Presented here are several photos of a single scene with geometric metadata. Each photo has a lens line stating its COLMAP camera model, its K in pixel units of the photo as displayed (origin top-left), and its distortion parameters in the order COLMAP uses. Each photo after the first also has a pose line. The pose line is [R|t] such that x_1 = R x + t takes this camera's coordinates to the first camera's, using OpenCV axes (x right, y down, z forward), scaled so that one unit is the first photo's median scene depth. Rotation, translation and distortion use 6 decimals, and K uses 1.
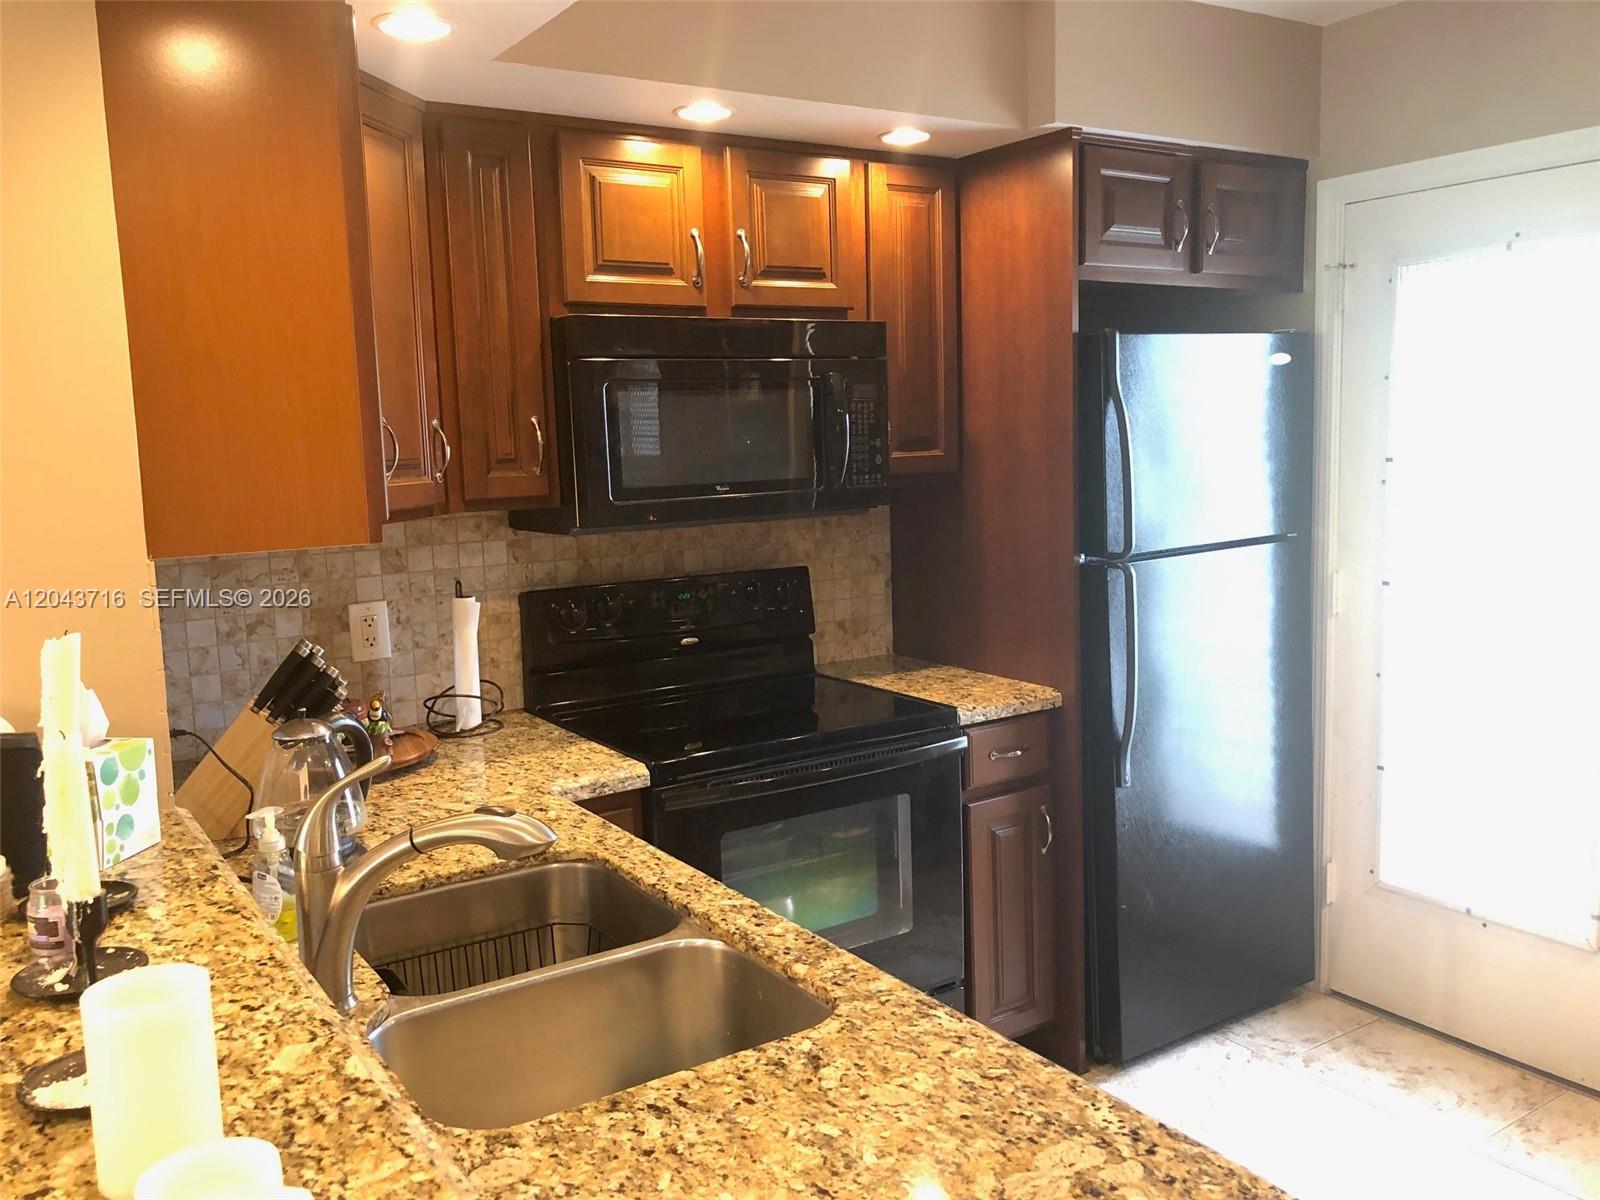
lens RADIAL K [[1305.8, 0, 800.0], [0, 1305.8, 600.0], [0, 0, 1]] dist [0.117820, -0.284367]
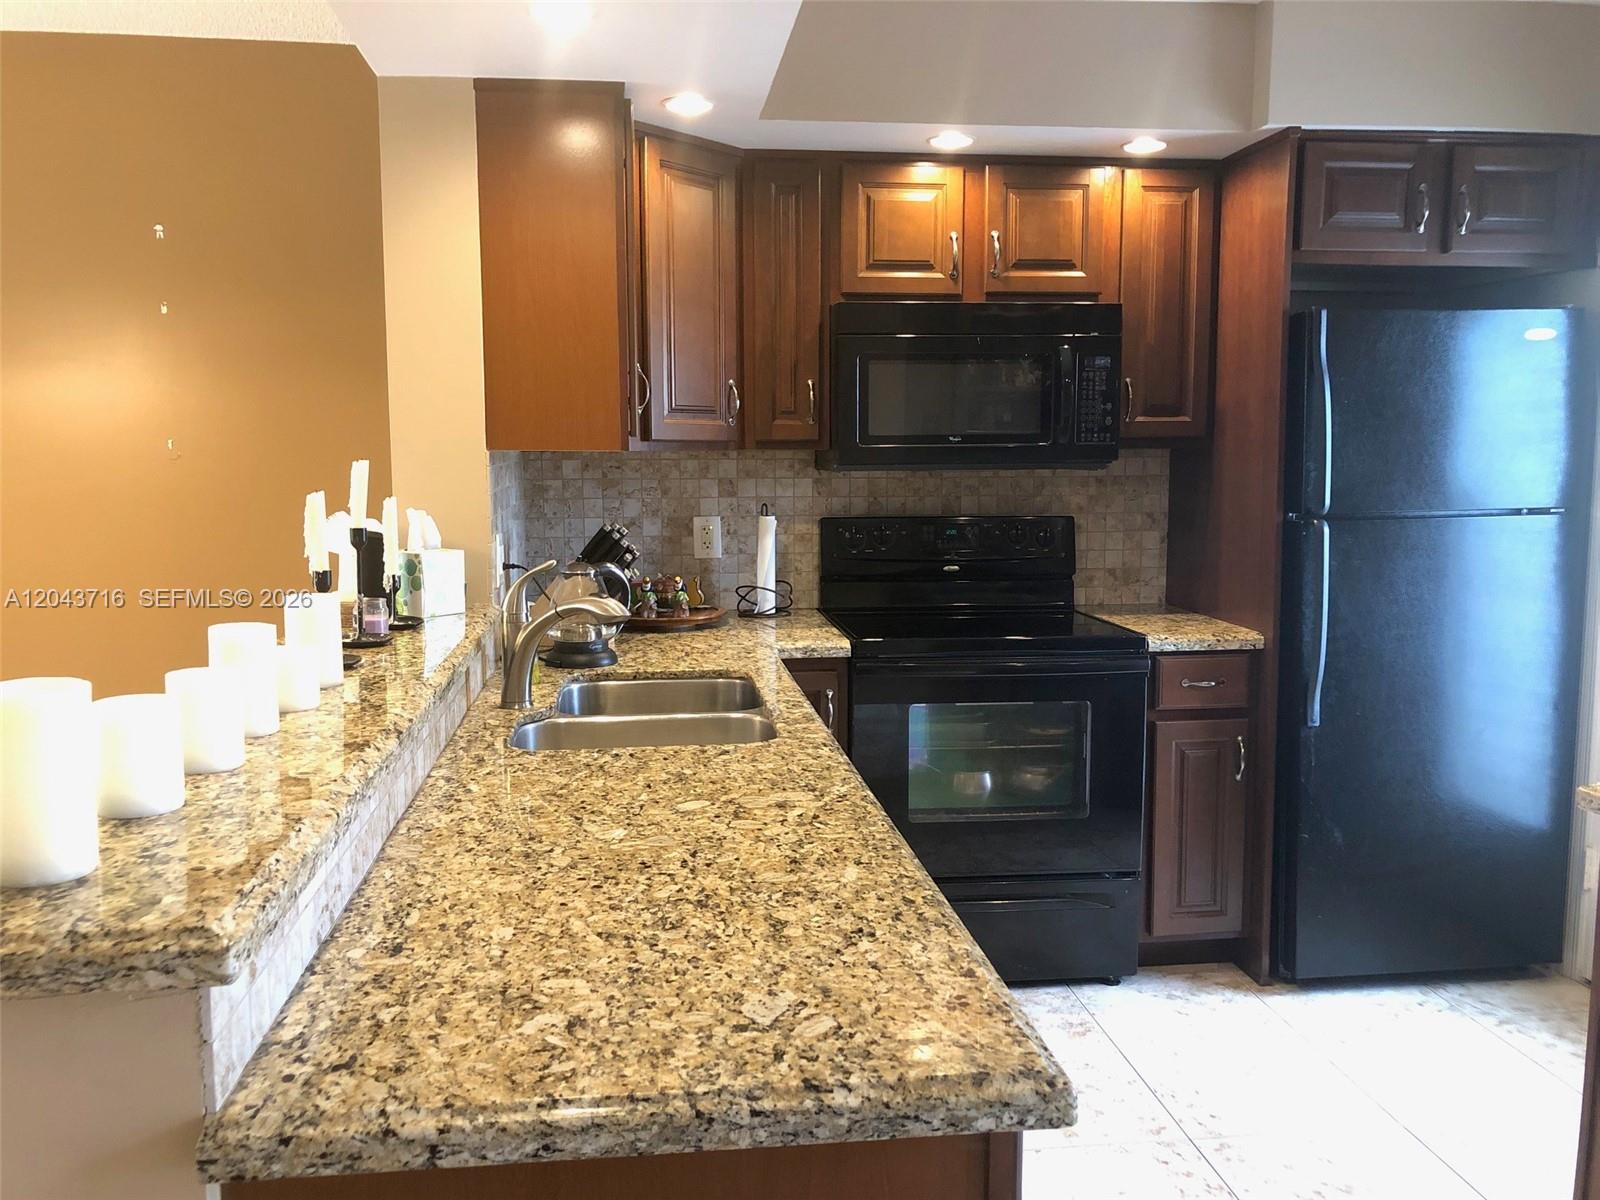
lens RADIAL K [[1305.8, 0, 800.0], [0, 1305.8, 600.0], [0, 0, 1]] dist [0.117820, -0.284367]
pose [[0.893344, 0.078389, -0.442484, 0.357193], [-0.082287, 0.996554, 0.010415, 0.064217], [0.441776, 0.027107, 0.896716, -0.176148]]
